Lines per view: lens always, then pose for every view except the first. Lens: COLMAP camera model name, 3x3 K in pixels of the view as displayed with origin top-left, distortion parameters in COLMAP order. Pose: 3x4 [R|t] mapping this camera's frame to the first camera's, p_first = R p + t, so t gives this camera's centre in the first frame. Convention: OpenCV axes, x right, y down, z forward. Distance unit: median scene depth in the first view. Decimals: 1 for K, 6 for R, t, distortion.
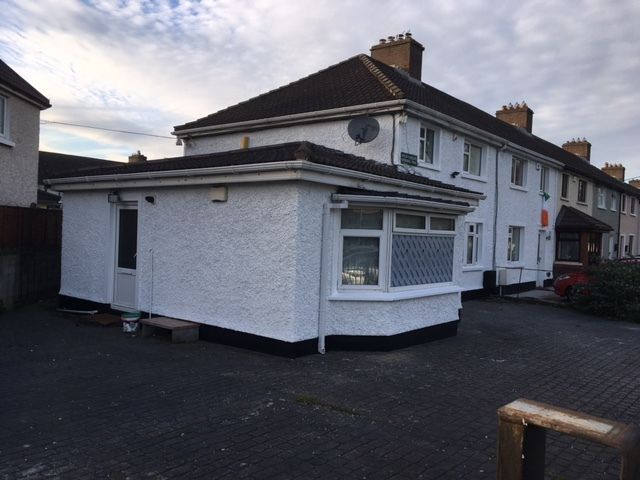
lens RADIAL K [[544.7, 0, 320.0], [0, 544.7, 240.0], [0, 0, 1]] dist [0.025314, -0.012234]
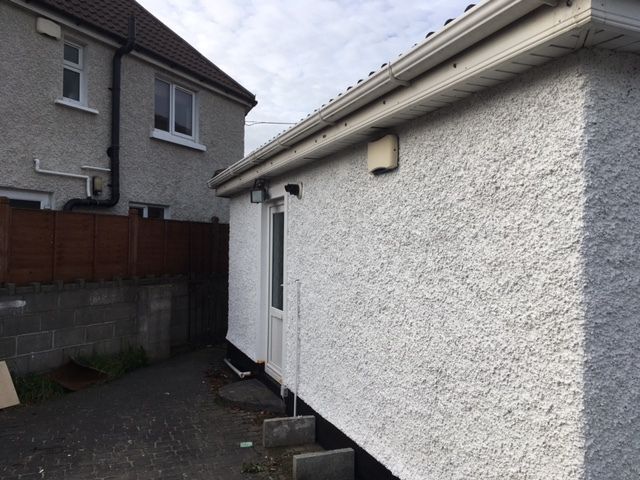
lens RADIAL K [[544.7, 0, 320.0], [0, 544.7, 240.0], [0, 0, 1]] dist [0.025314, -0.012234]
pose [[0.873650, -0.030546, -0.485596, -0.018267], [0.010566, 0.998983, -0.043829, 0.001737], [0.486441, 0.033161, 0.873084, 0.516034]]
